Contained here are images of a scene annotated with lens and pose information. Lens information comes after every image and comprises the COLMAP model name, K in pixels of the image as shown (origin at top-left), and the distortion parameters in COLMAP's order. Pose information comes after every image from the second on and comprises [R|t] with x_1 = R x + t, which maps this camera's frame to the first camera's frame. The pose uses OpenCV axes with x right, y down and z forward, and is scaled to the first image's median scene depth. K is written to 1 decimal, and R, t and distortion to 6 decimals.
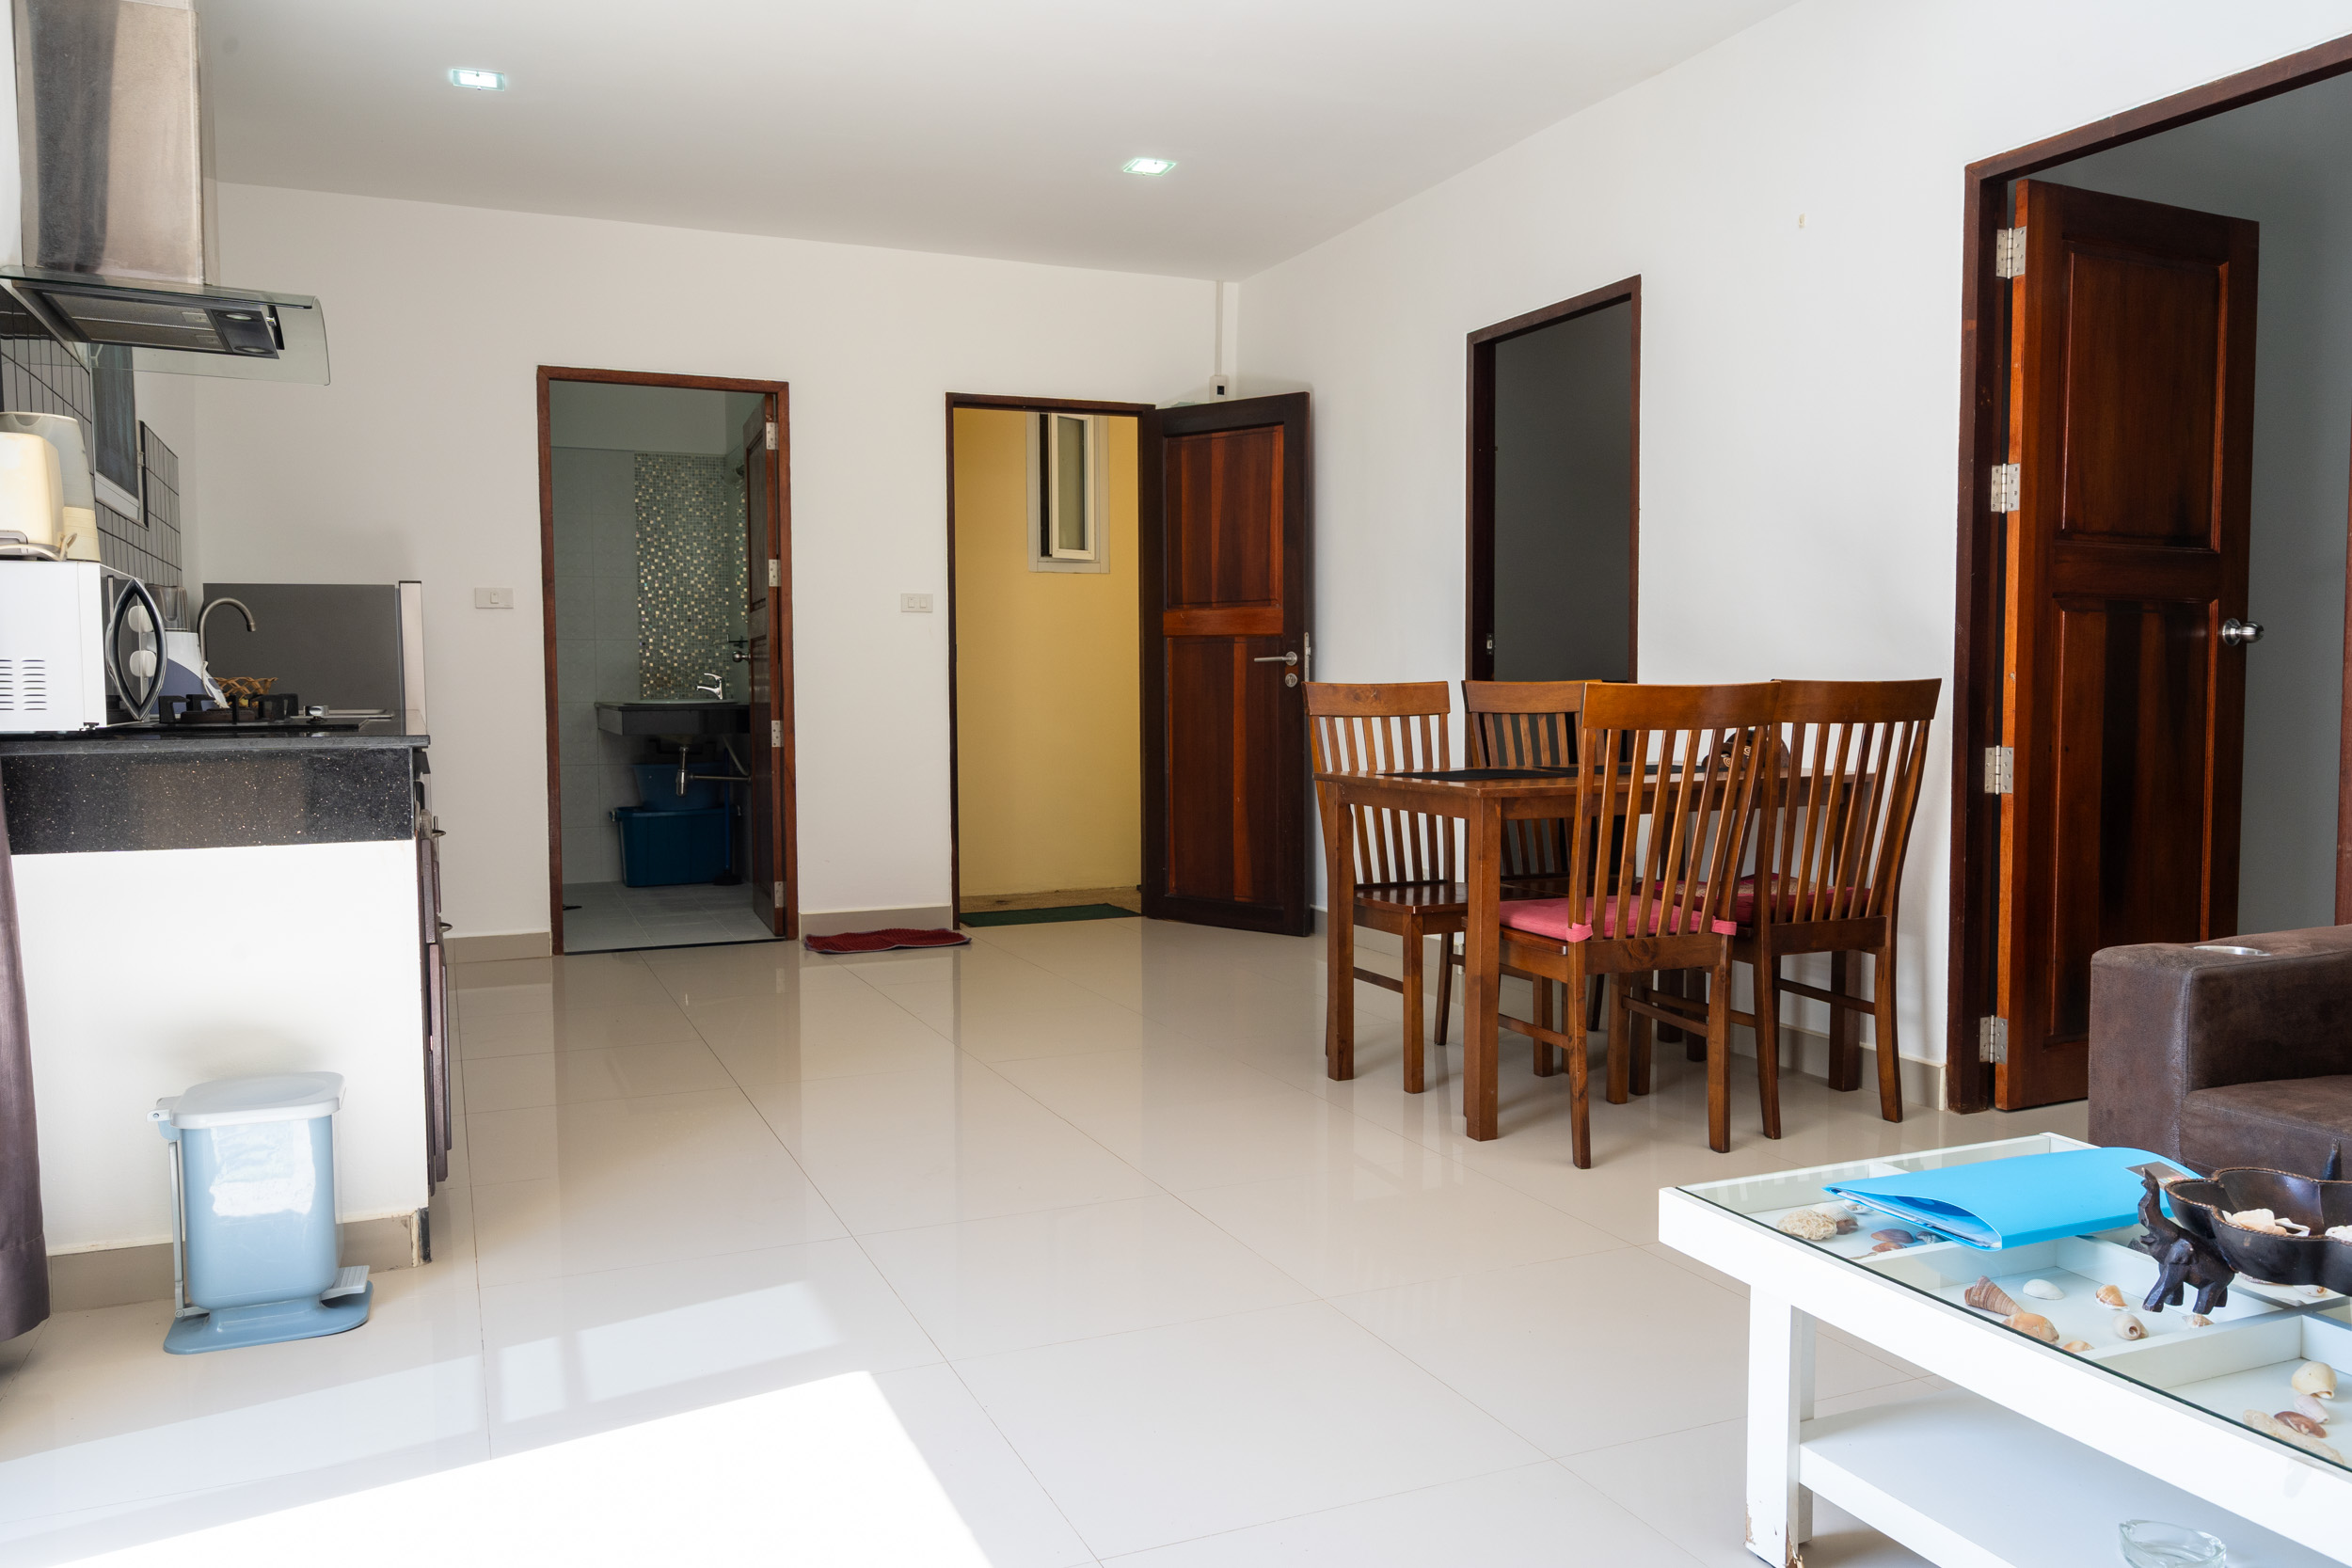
lens RADIAL K [[1698.8, 0, 1176.0], [0, 1698.8, 784.0], [0, 0, 1]] dist [-0.001628, -0.000252]
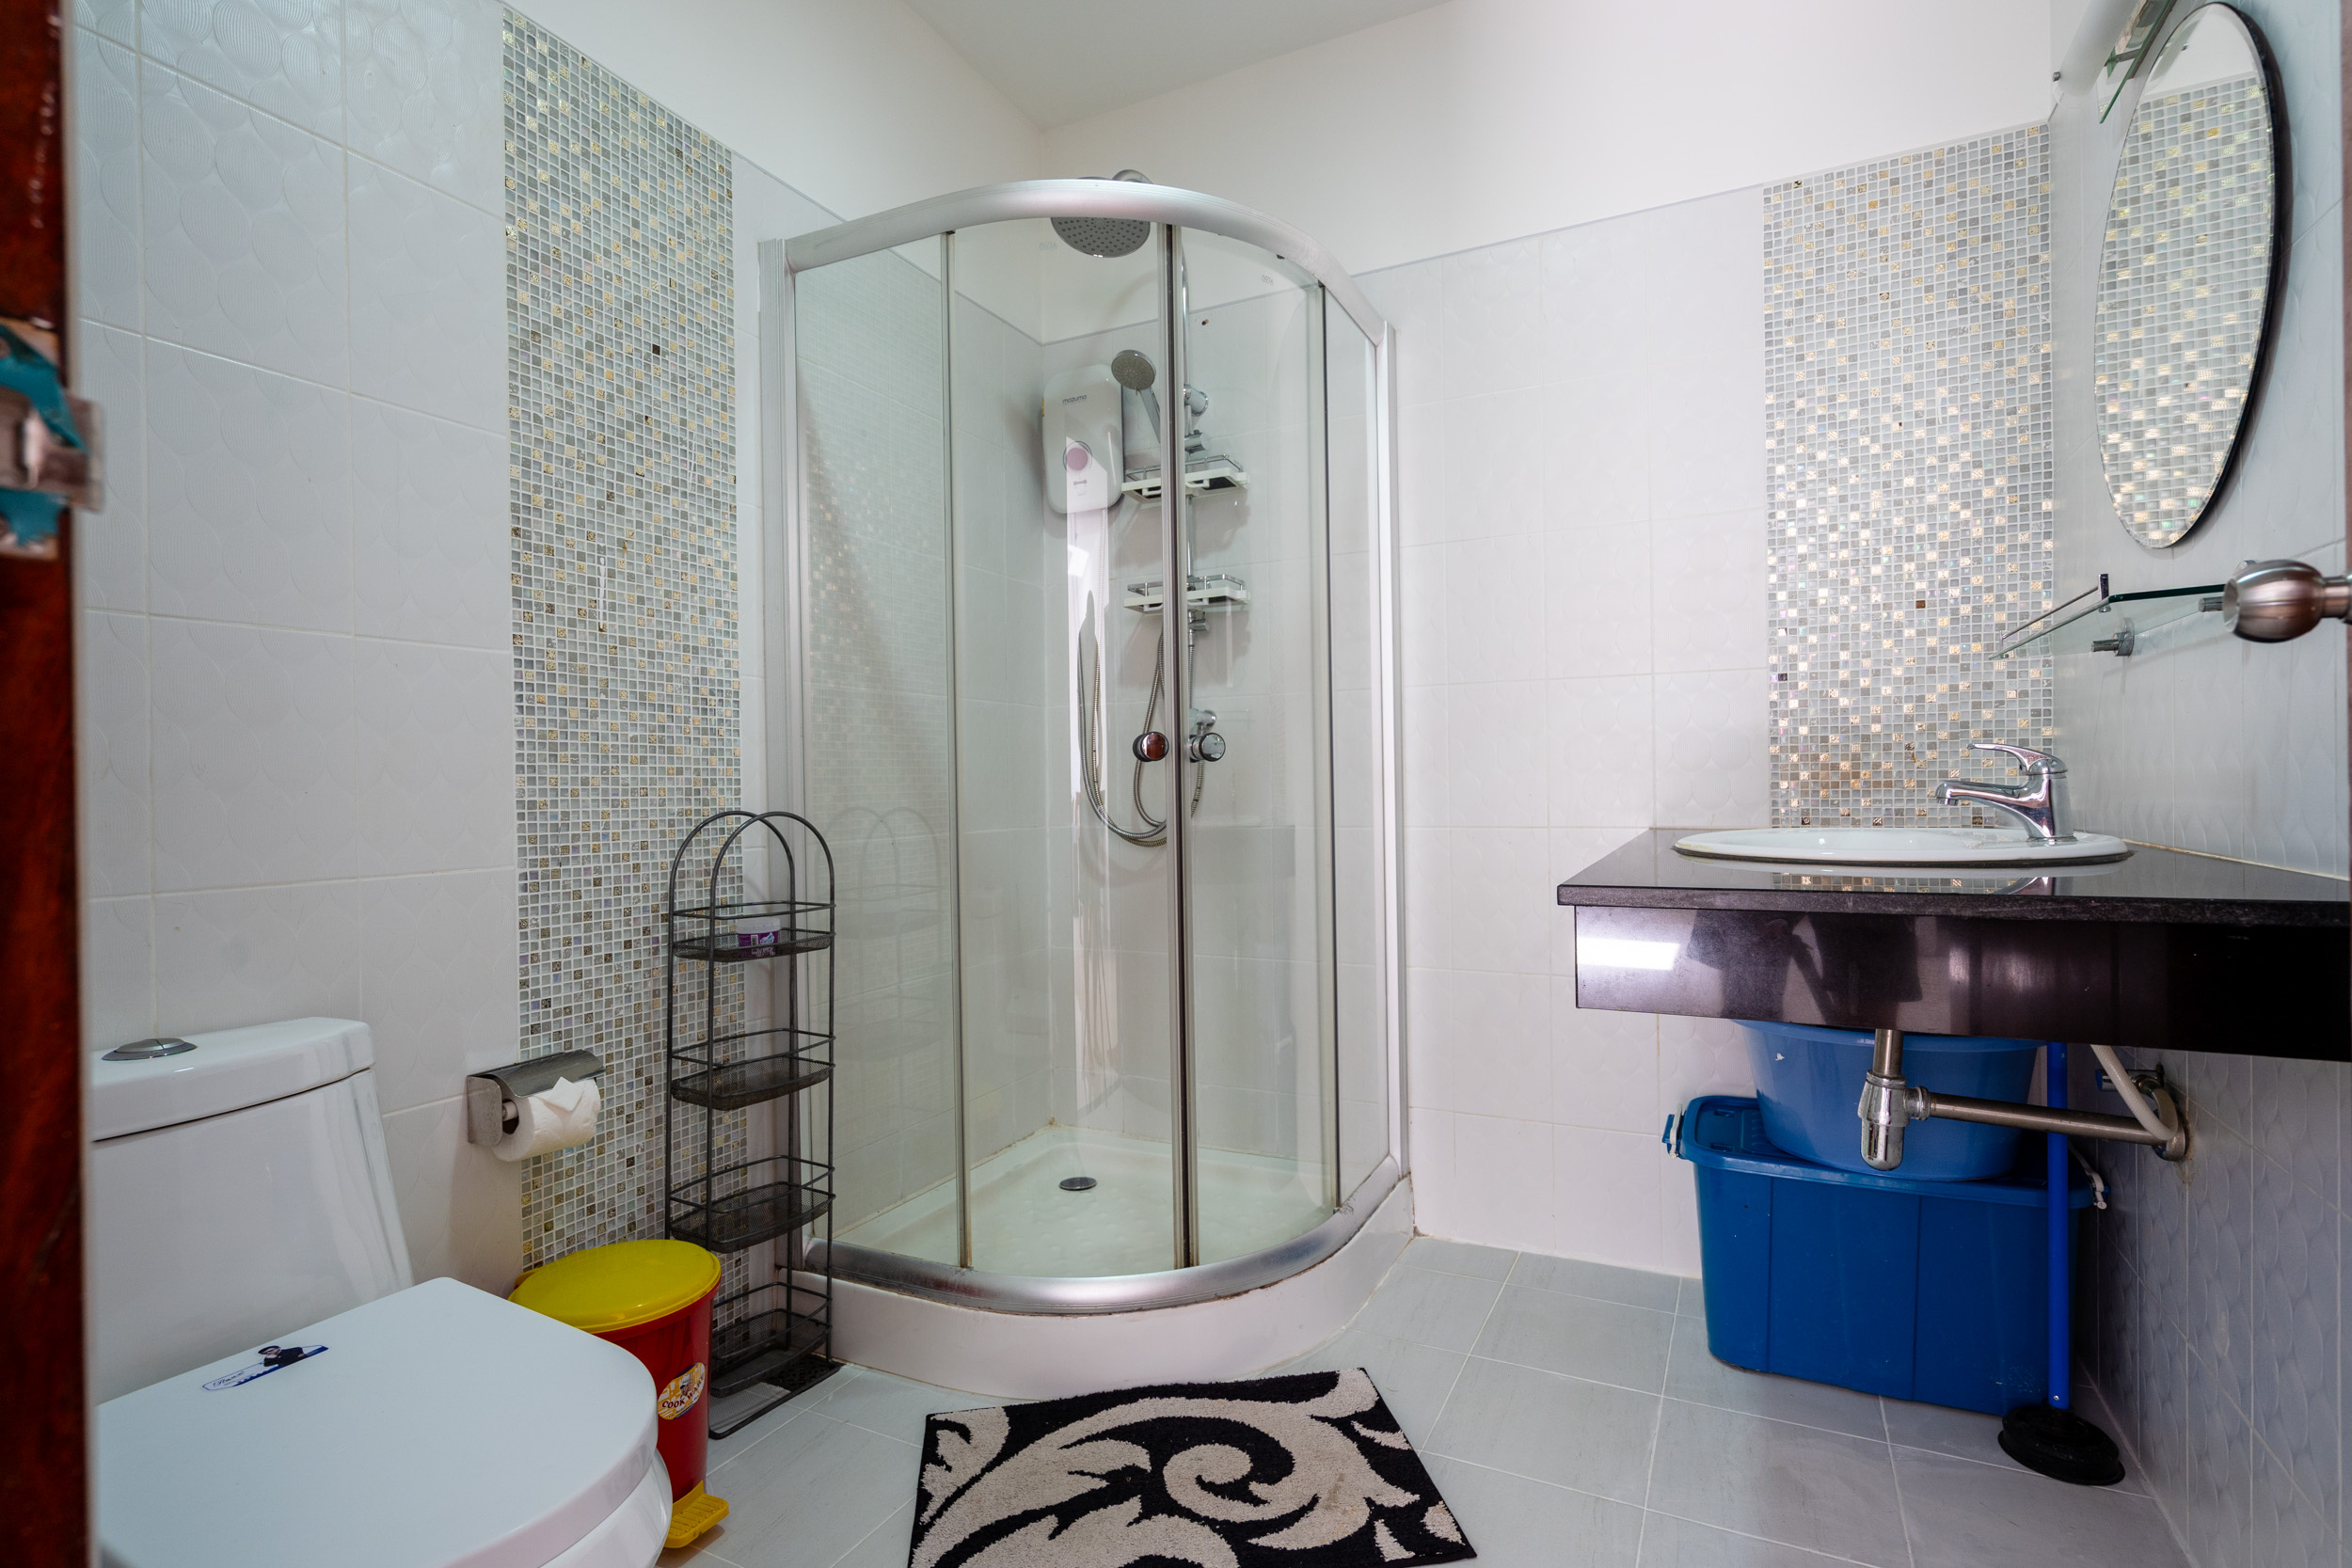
lens RADIAL K [[1156.3, 0, 1180.5], [0, 1156.3, 782.0], [0, 0, 1]] dist [0.001585, 0.000637]
pose [[0.656211, -0.004135, -0.754566, -0.205513], [-0.033075, 0.998866, -0.034238, -0.044858], [0.753852, 0.047425, 0.655330, 0.726875]]
